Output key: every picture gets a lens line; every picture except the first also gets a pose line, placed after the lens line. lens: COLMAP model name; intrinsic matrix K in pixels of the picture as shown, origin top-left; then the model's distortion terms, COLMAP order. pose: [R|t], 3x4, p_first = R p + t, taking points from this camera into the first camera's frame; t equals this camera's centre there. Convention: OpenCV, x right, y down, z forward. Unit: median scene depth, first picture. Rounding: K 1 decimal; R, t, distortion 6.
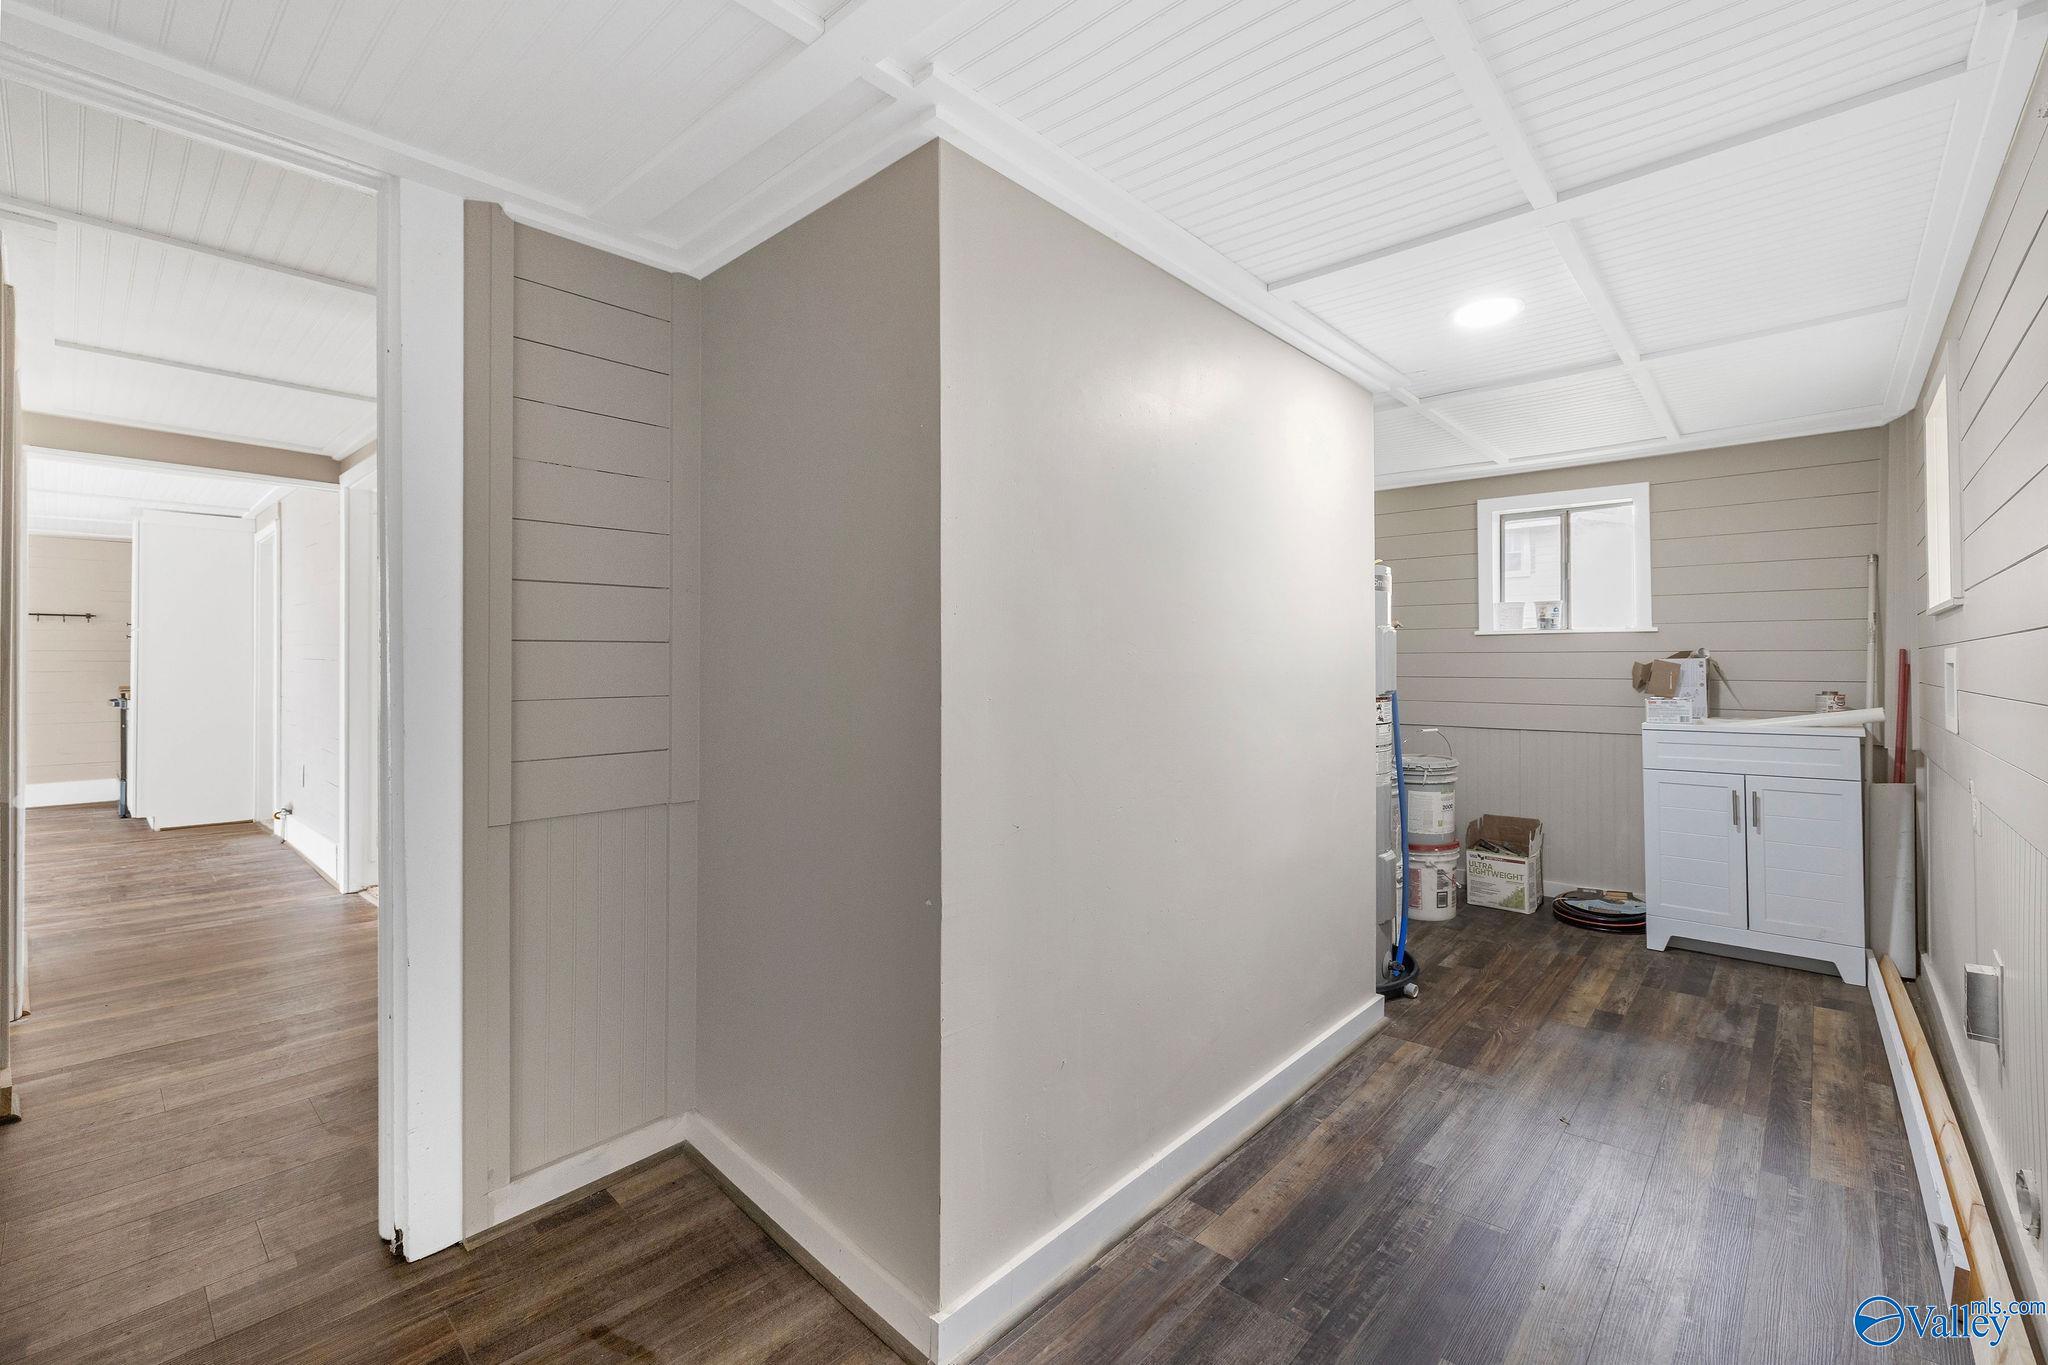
lens RADIAL K [[877.2, 0, 1029.3], [0, 877.2, 653.4], [0, 0, 1]] dist [-0.000949, -0.000029]
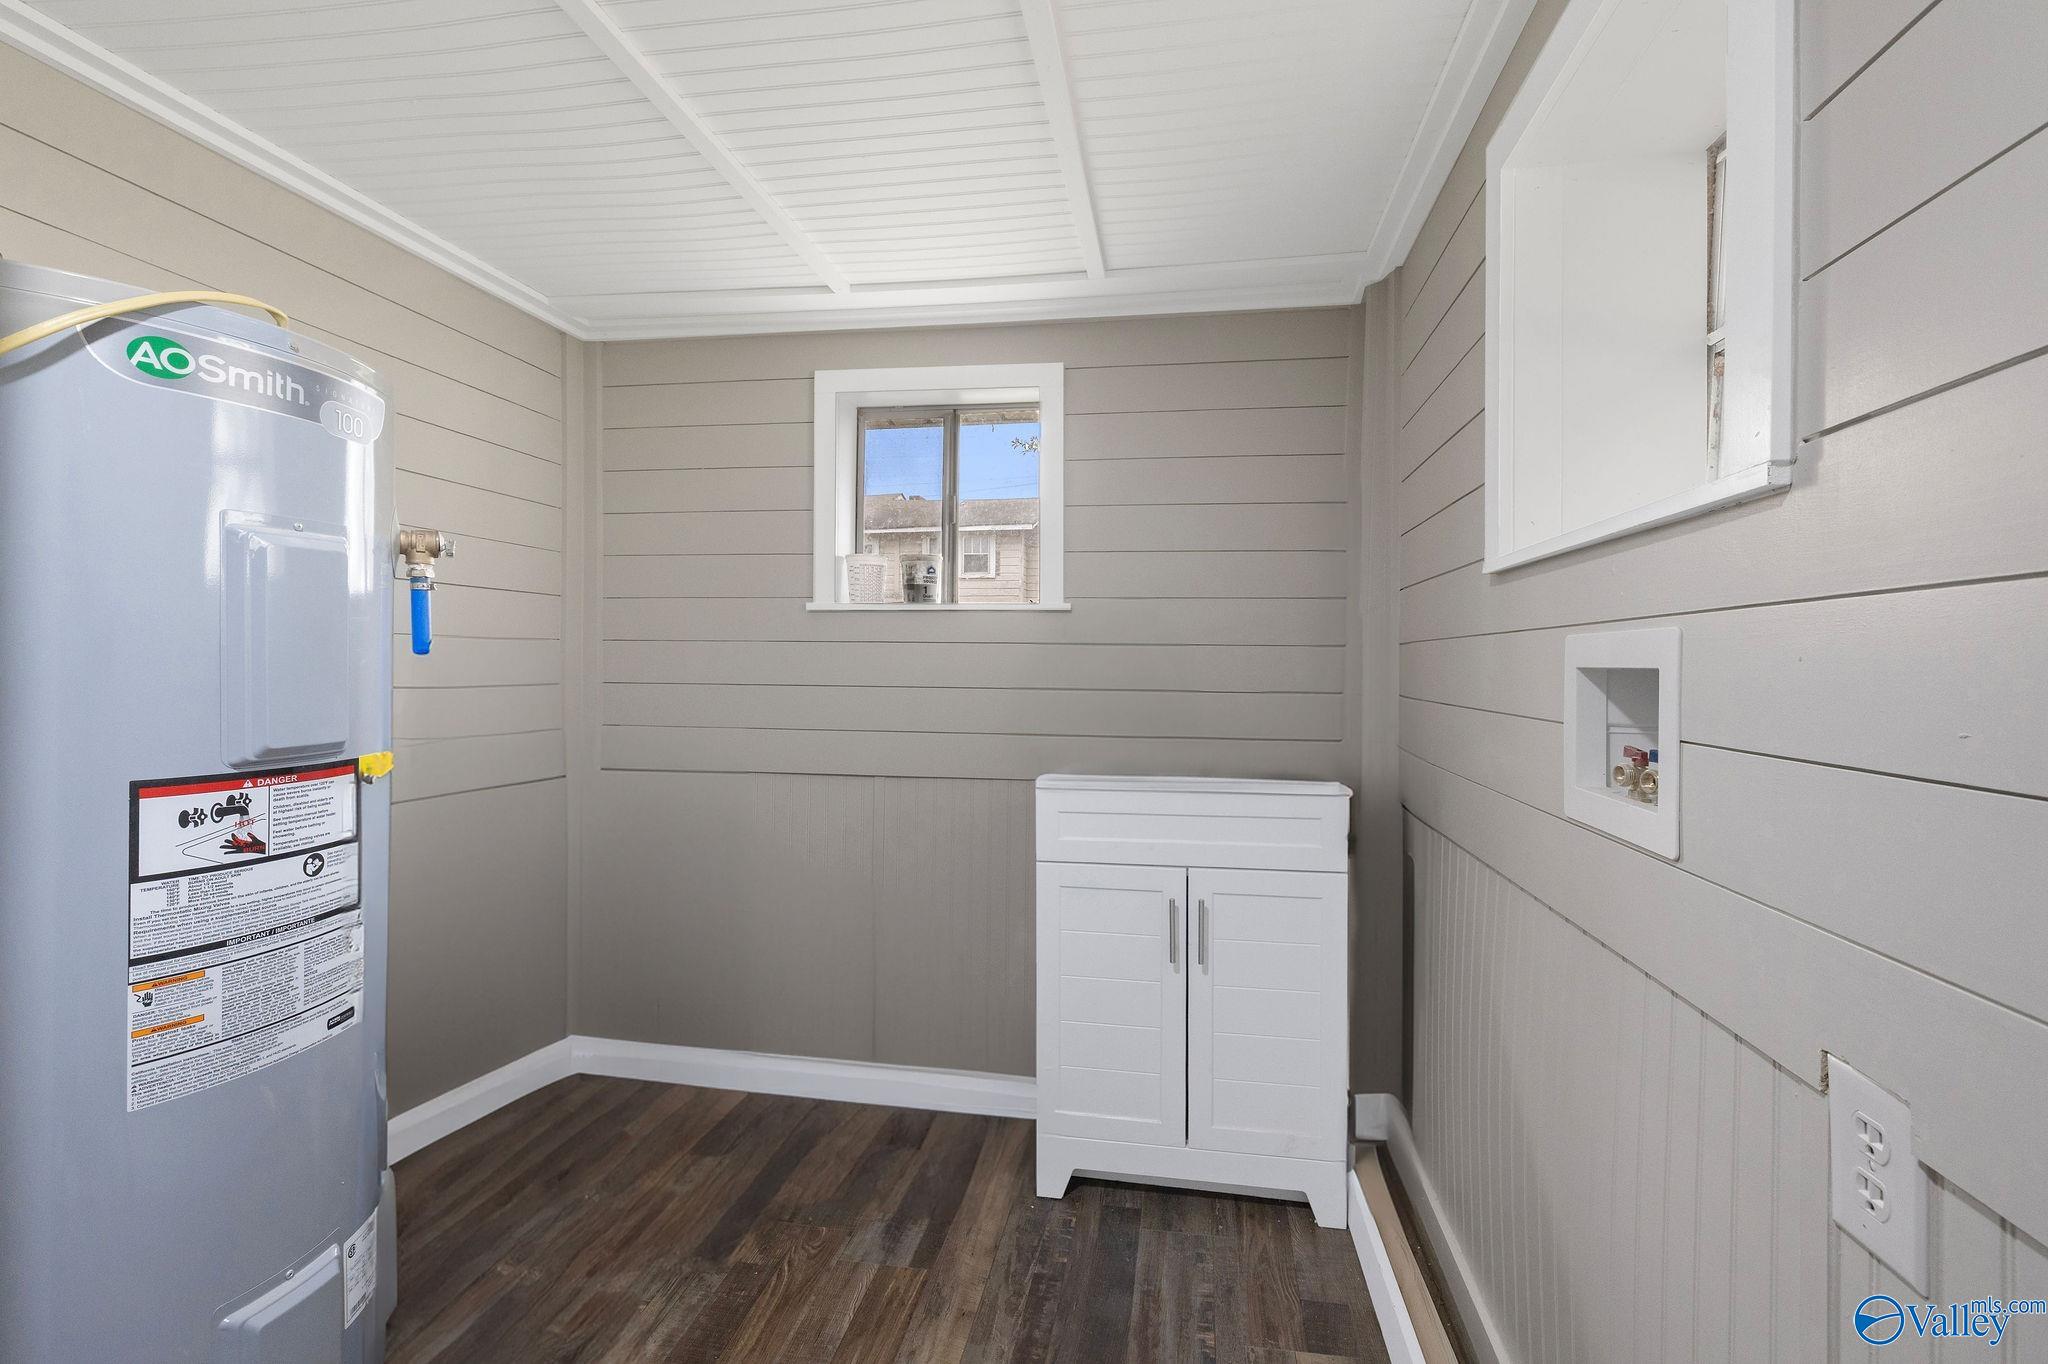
lens RADIAL K [[875.0, 0, 1036.5], [0, 875.0, 678.3], [0, 0, 1]] dist [0.000016, 0.000186]
pose [[0.850554, -0.000304, 0.525888, 0.442610], [-0.016560, 0.999488, 0.027362, 0.006630], [-0.525628, -0.031981, 0.850113, 0.580851]]
